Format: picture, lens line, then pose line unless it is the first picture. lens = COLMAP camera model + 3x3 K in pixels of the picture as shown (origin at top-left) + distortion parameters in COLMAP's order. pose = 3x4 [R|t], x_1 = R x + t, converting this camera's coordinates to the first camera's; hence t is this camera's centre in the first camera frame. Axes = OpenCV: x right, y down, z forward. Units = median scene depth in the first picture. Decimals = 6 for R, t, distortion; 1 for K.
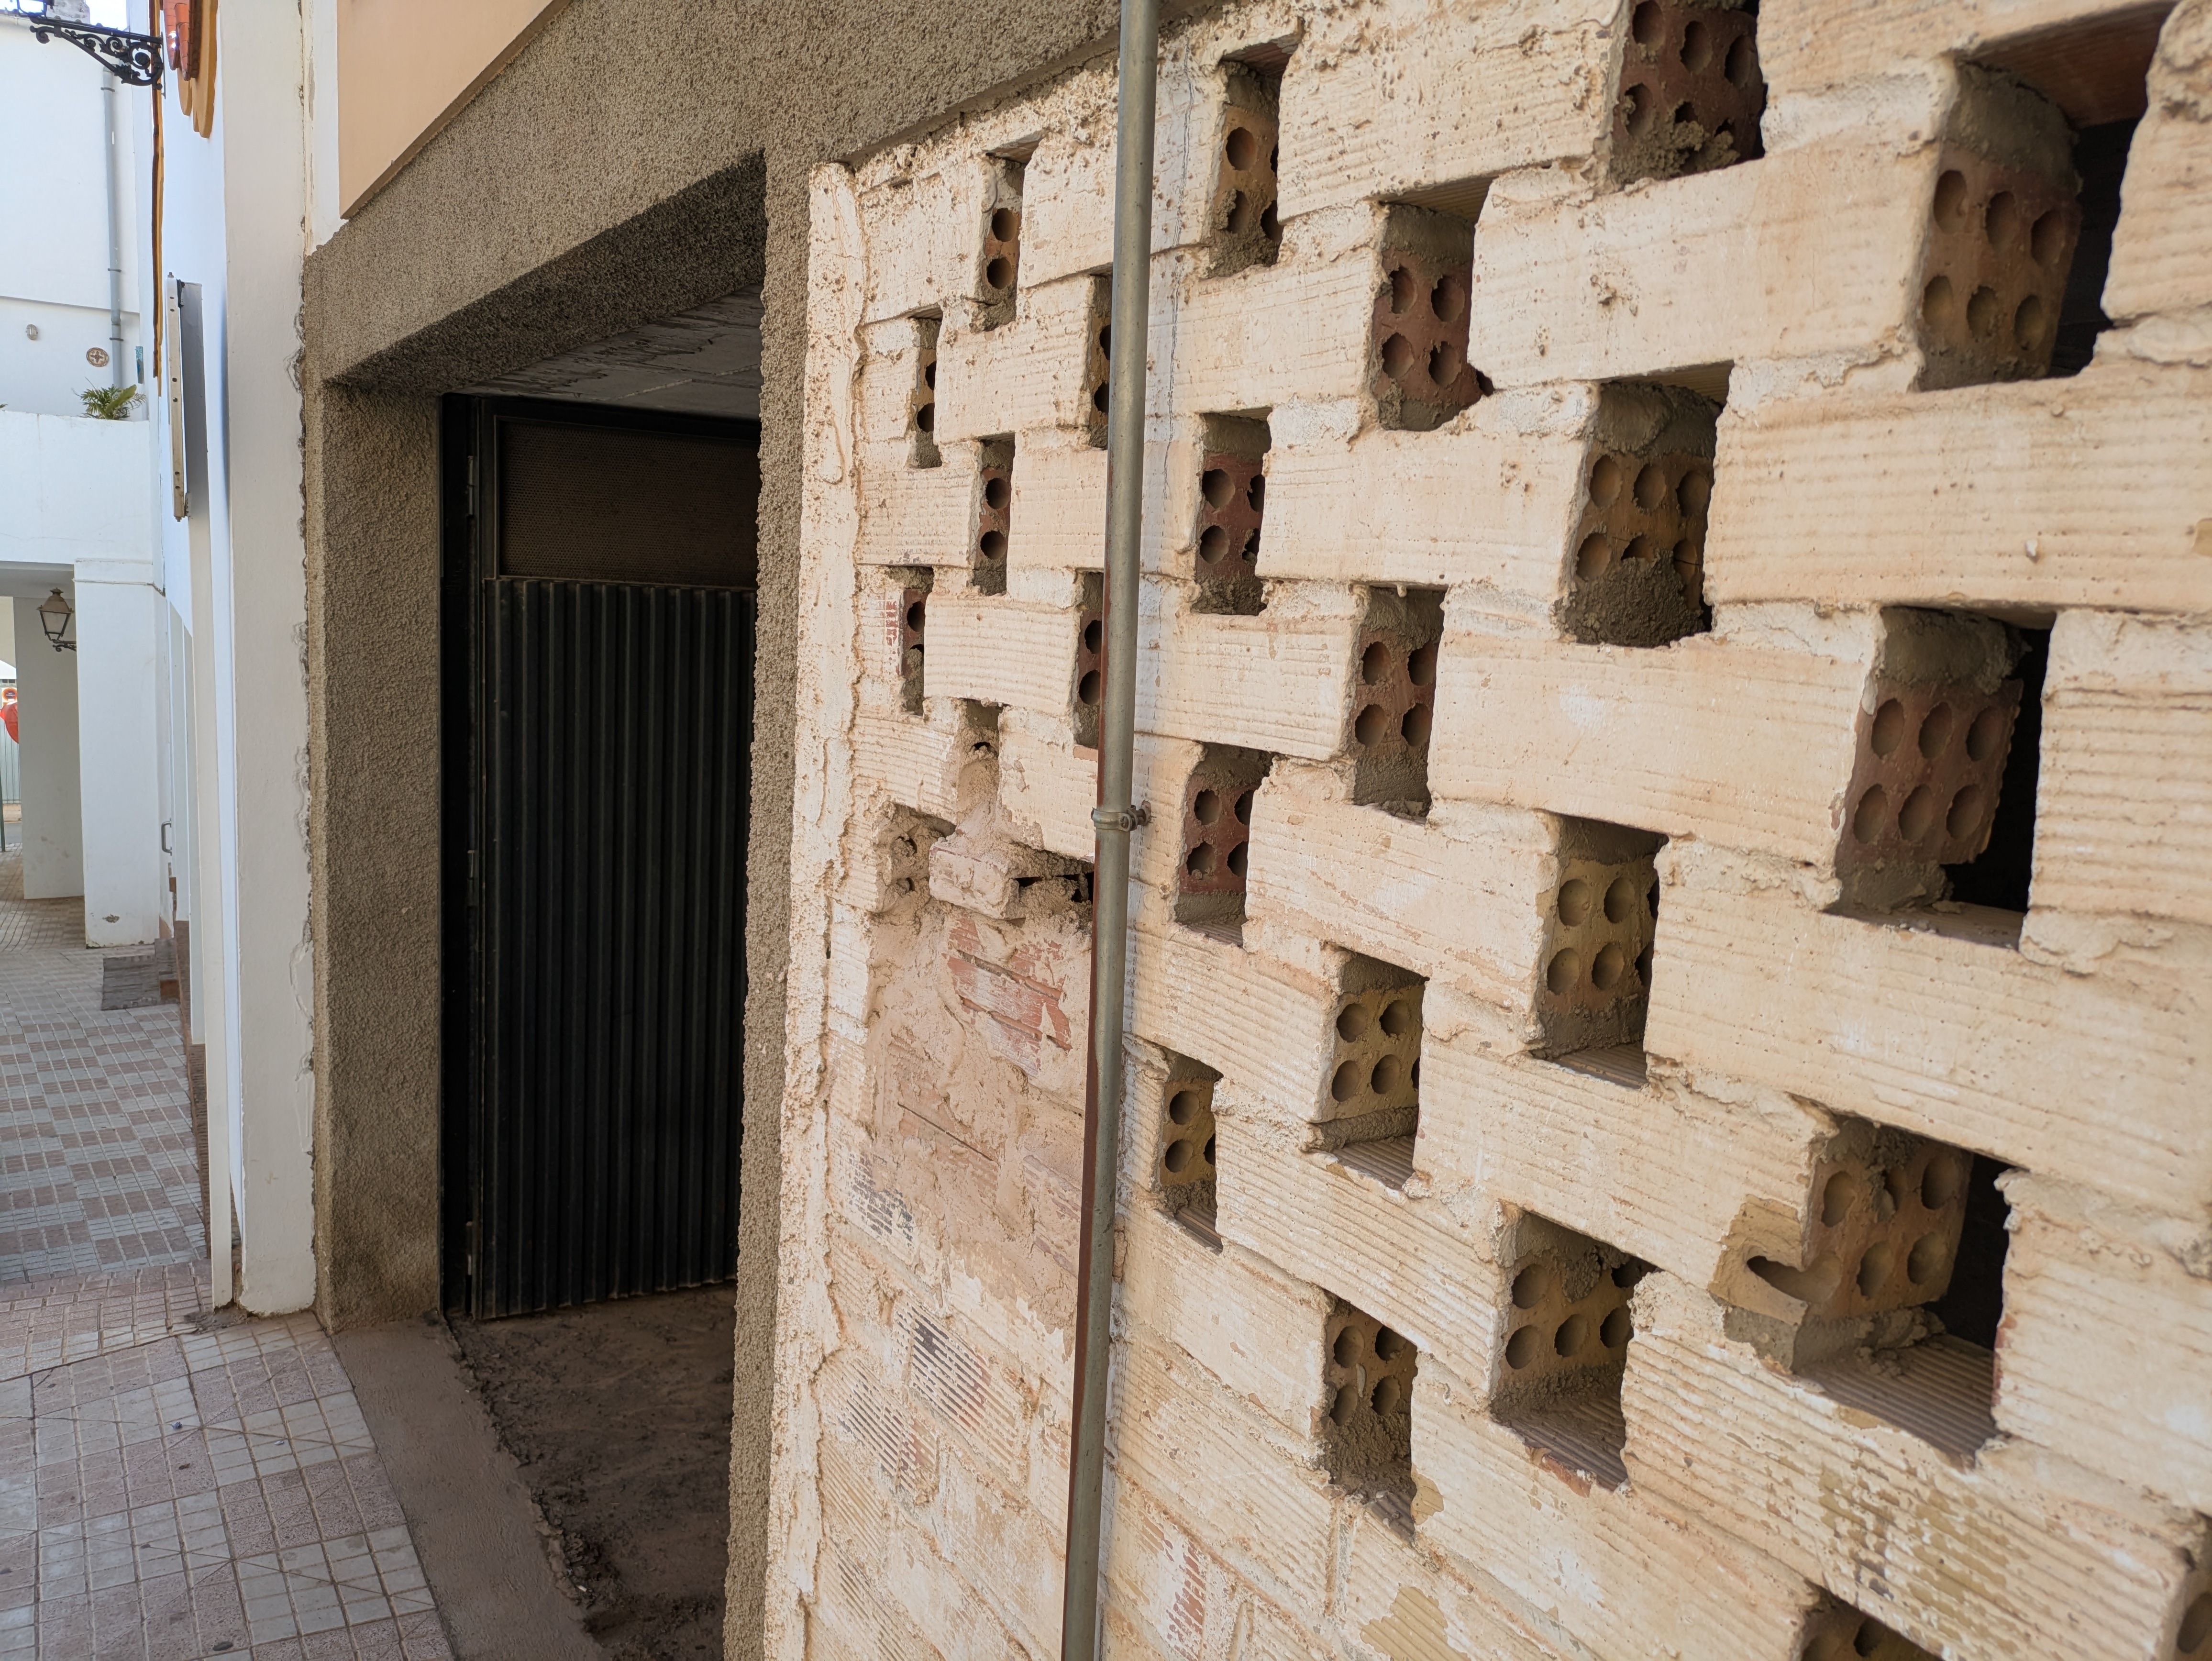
lens RADIAL K [[1627.0, 0, 1079.9], [0, 1627.0, 827.4], [0, 0, 1]] dist [0.066216, -0.058302]
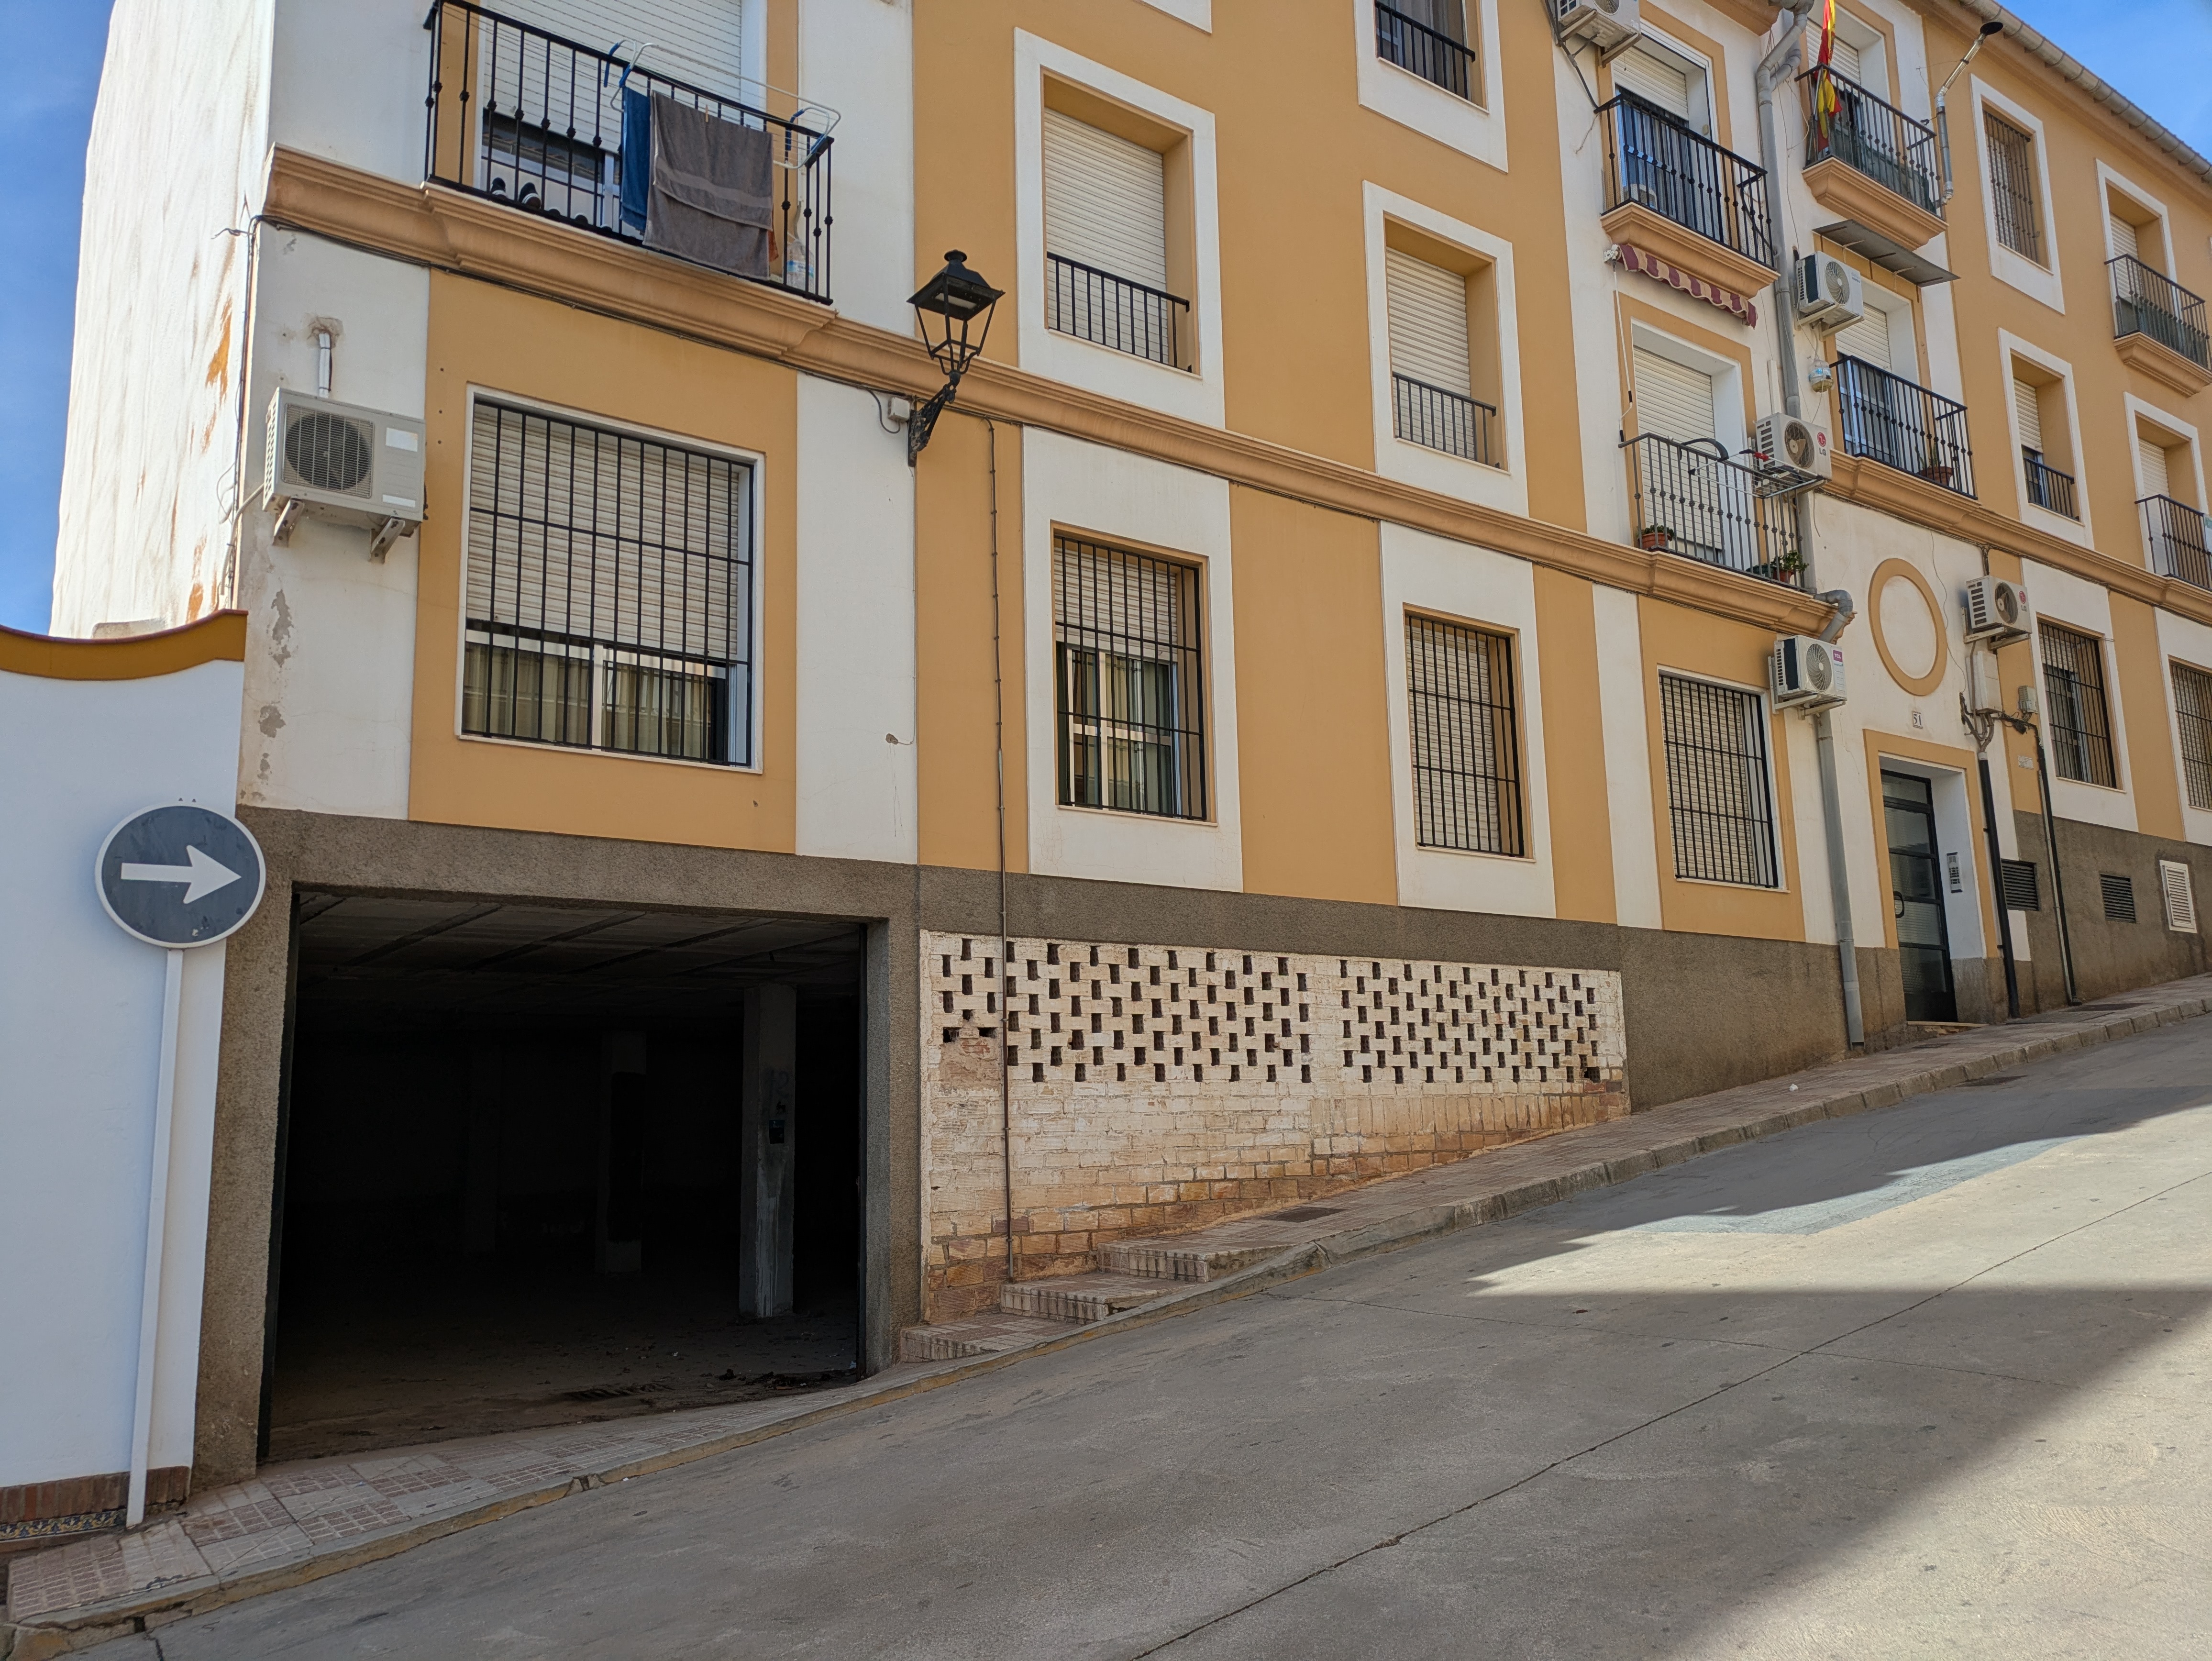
lens RADIAL K [[1627.0, 0, 1098.4], [0, 1627.0, 840.0], [0, 0, 1]] dist [0.066216, -0.058302]
pose [[-0.071122, 0.110784, 0.991296, -6.059437], [0.154315, 0.983070, -0.098793, -0.010122], [-0.985459, 0.145945, -0.087013, 0.767857]]
